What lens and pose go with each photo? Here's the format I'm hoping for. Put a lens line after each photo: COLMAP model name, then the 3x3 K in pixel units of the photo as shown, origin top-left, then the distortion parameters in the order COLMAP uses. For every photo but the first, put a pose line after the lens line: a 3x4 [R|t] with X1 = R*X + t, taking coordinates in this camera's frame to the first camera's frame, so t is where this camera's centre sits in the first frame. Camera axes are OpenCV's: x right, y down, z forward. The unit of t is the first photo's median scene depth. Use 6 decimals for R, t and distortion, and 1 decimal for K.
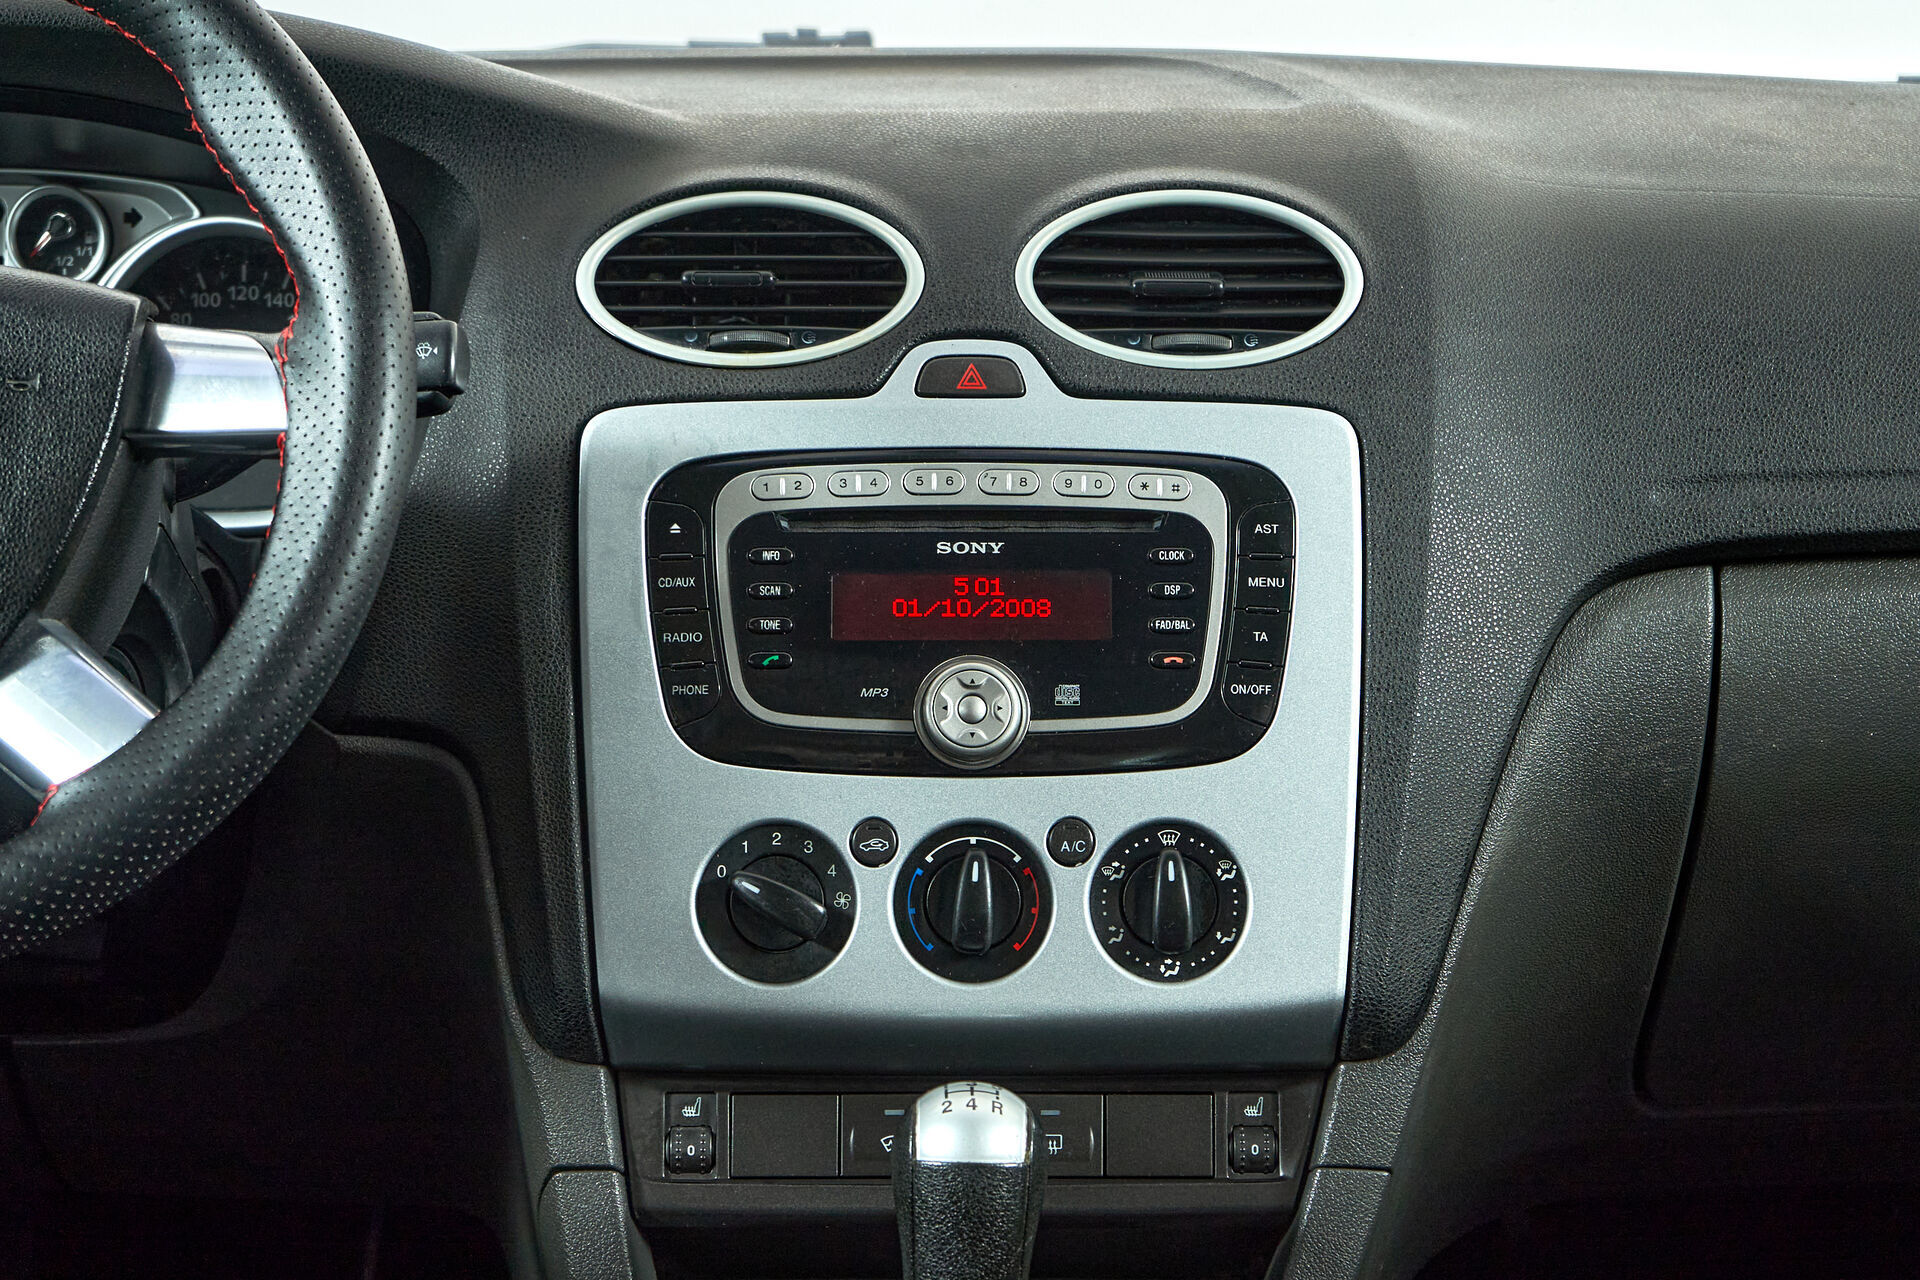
lens RADIAL K [[4789.2, 0, 967.9], [0, 4789.2, 639.1], [0, 0, 1]] dist [-0.006214, 0.000000]
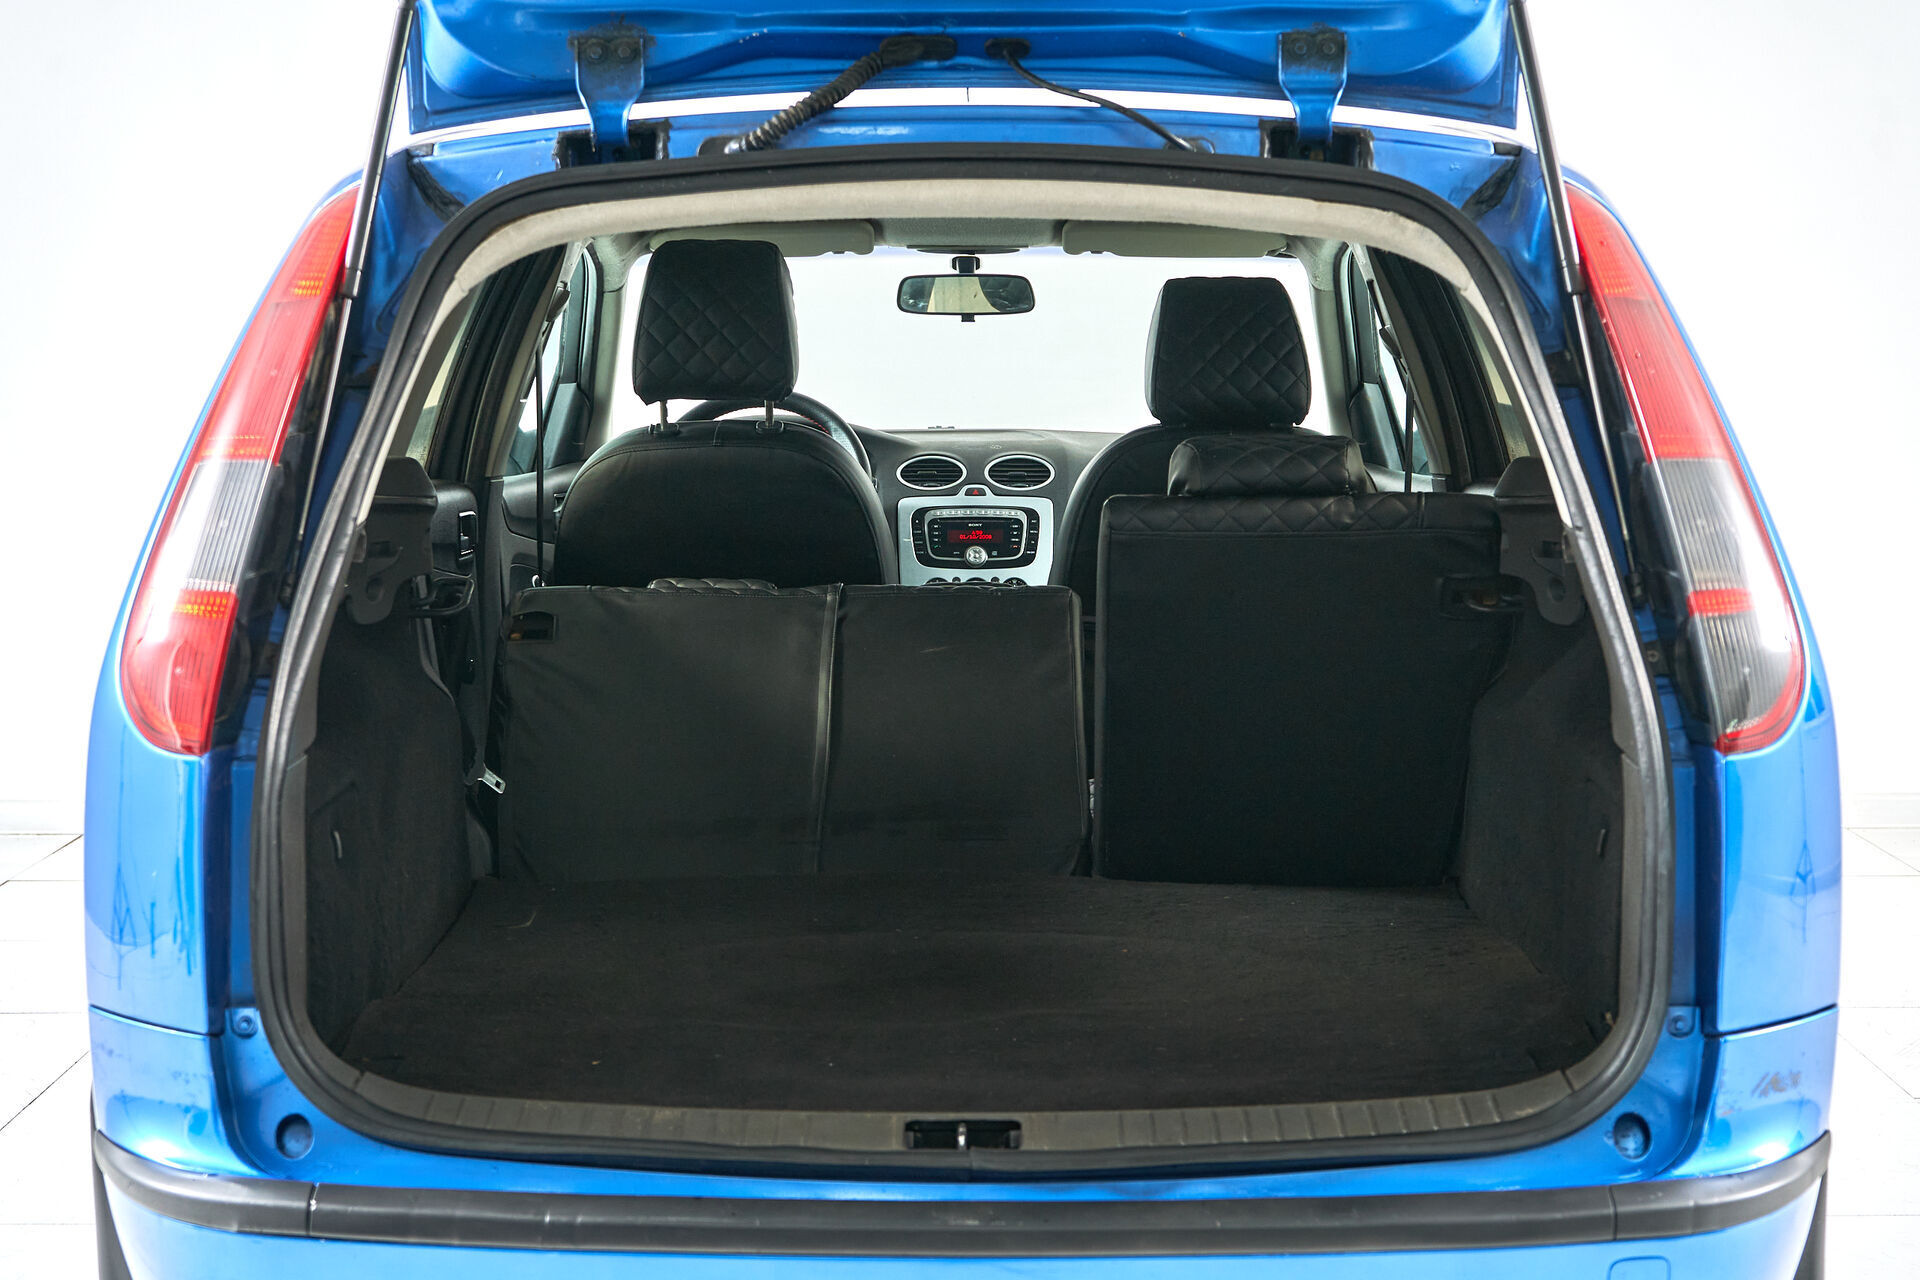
lens RADIAL K [[2744.7, 0, 962.8], [0, 2744.7, 638.7], [0, 0, 1]] dist [-0.127434, 0.000000]
pose [[0.999883, -0.001576, -0.015202, 0.031098], [0.000835, 0.998816, -0.048635, 0.242241], [0.015261, 0.048616, 0.998701, -1.893737]]
